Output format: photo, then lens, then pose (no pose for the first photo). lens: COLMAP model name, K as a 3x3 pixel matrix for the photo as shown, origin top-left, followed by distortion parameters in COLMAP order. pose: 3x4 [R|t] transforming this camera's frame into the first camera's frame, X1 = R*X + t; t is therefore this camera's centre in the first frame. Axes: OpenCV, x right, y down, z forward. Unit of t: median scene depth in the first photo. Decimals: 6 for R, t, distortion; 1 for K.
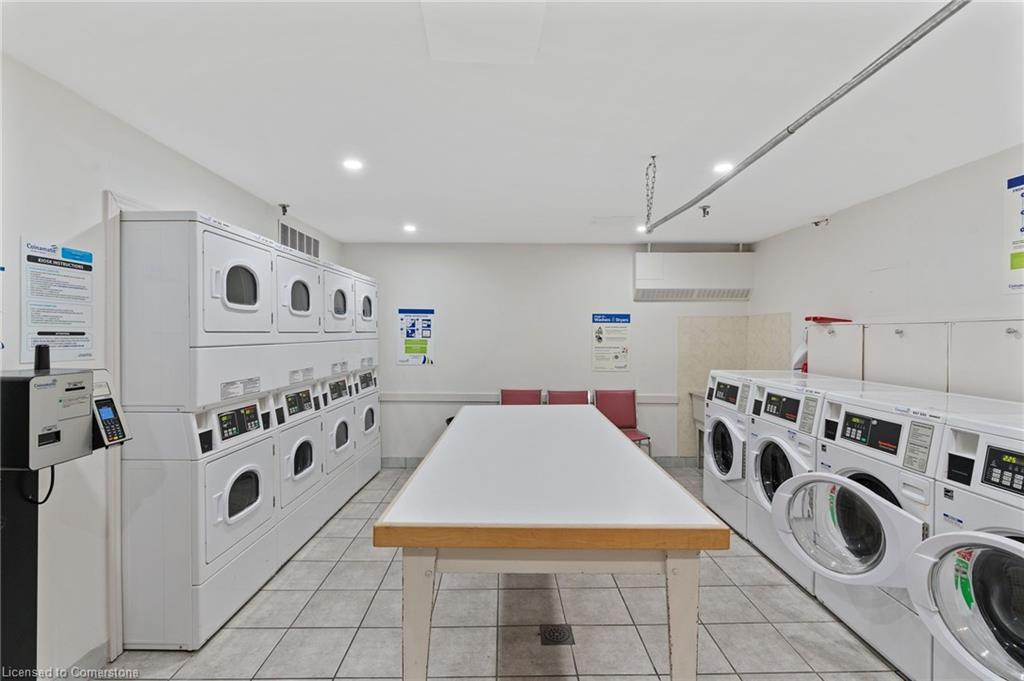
lens RADIAL K [[461.1, 0, 513.6], [0, 461.1, 337.4], [0, 0, 1]] dist [-0.011118, 0.003038]
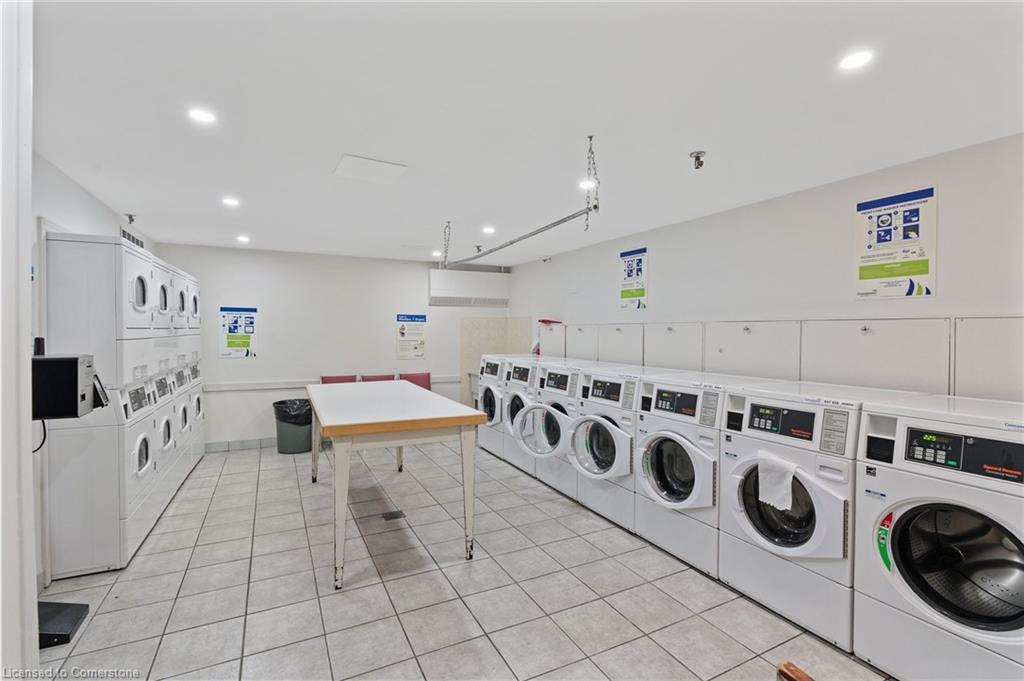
lens RADIAL K [[461.1, 0, 513.6], [0, 461.1, 337.9], [0, 0, 1]] dist [-0.011118, 0.003038]
pose [[0.893420, -0.005331, 0.449190, -0.168241], [0.001138, 0.999953, 0.009605, 0.002616], [-0.449221, -0.008070, 0.893384, -0.420952]]
